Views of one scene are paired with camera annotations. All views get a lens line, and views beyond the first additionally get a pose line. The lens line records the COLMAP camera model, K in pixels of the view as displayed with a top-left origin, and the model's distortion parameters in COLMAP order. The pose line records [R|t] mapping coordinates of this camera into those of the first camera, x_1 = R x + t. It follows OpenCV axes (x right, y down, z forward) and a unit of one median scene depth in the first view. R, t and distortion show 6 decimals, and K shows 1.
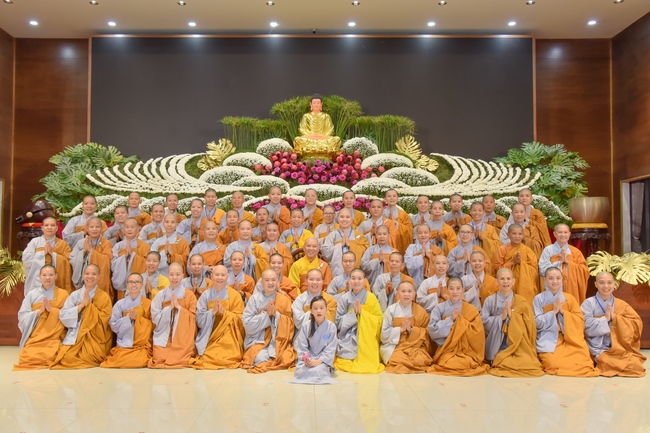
lens RADIAL K [[610.9, 0, 308.4], [0, 610.9, 216.7], [0, 0, 1]] dist [-0.010191, 0.077212]
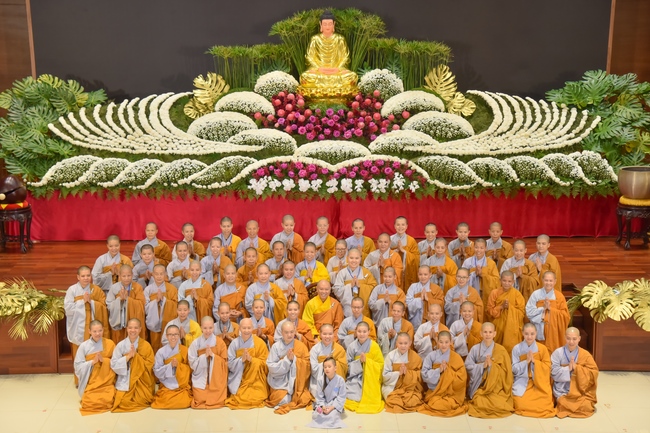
lens RADIAL K [[1157.4, 0, 325.0], [0, 1157.4, 216.5], [0, 0, 1]] dist [0.368826, 0.063105]
pose [[0.999920, -0.008678, 0.009169, -0.006987], [0.006072, 0.967354, 0.253356, -0.364488], [-0.011068, -0.253281, 0.967330, -0.598613]]
